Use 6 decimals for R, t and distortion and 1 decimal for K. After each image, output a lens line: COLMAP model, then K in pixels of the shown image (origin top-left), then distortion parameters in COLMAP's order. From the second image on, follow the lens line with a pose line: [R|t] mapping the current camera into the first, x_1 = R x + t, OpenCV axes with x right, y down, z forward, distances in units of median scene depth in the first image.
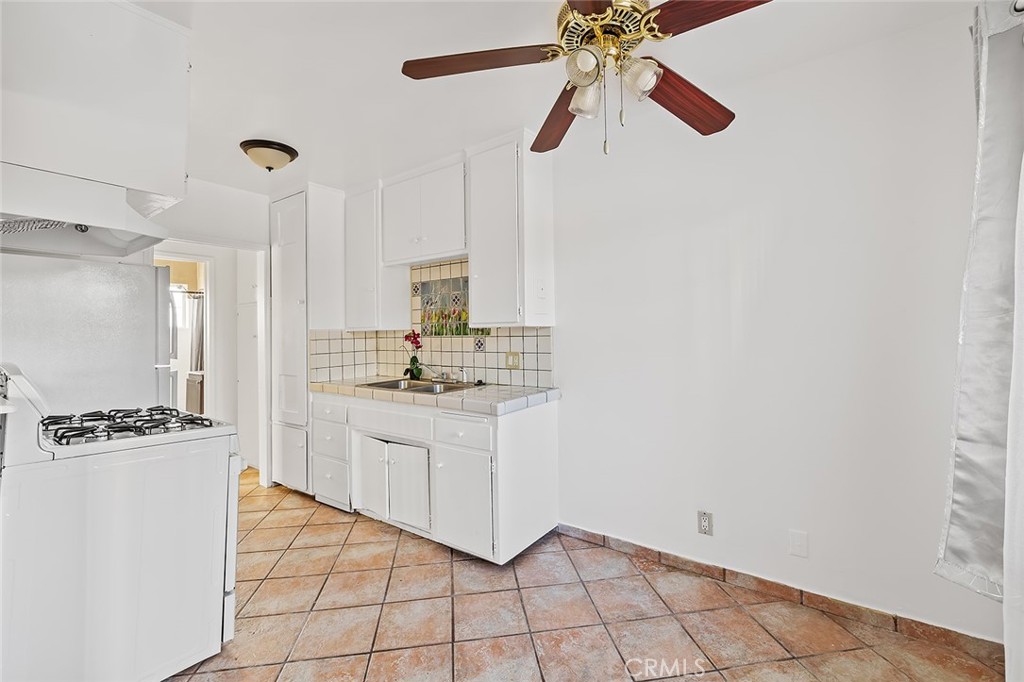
lens RADIAL K [[430.9, 0, 515.6], [0, 430.9, 322.4], [0, 0, 1]] dist [-0.002576, 0.001641]
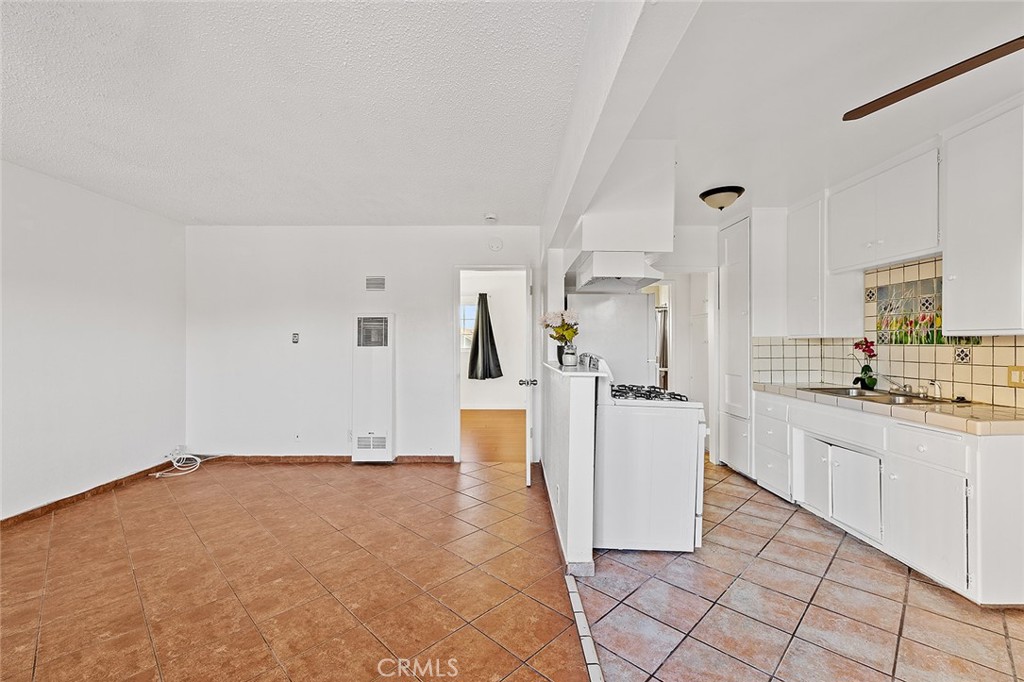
lens RADIAL K [[430.9, 0, 510.7], [0, 430.9, 341.4], [0, 0, 1]] dist [-0.002576, 0.001641]
pose [[0.585807, 0.014931, -0.810313, 0.082946], [0.007291, 0.999693, 0.023691, -0.002754], [0.810418, -0.019787, 0.585519, -0.218951]]
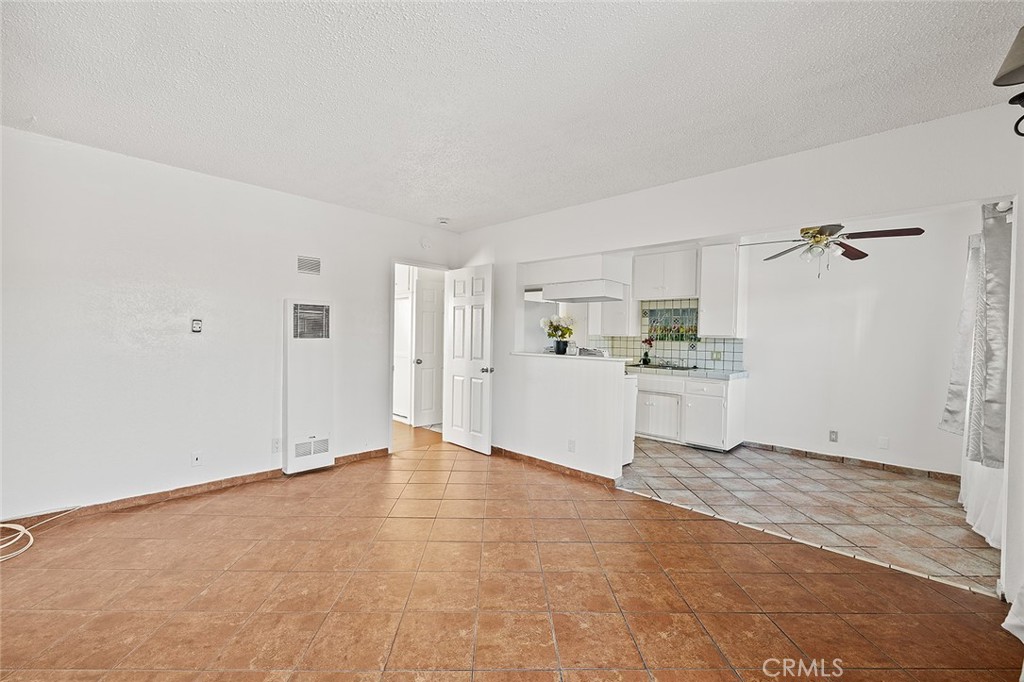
lens RADIAL K [[430.9, 0, 509.4], [0, 430.9, 345.9], [0, 0, 1]] dist [-0.002576, 0.001641]
pose [[0.990043, 0.038424, -0.135418, -0.613705], [-0.032496, 0.998426, 0.045716, -0.008489], [0.136962, -0.040860, 0.989733, -0.909911]]
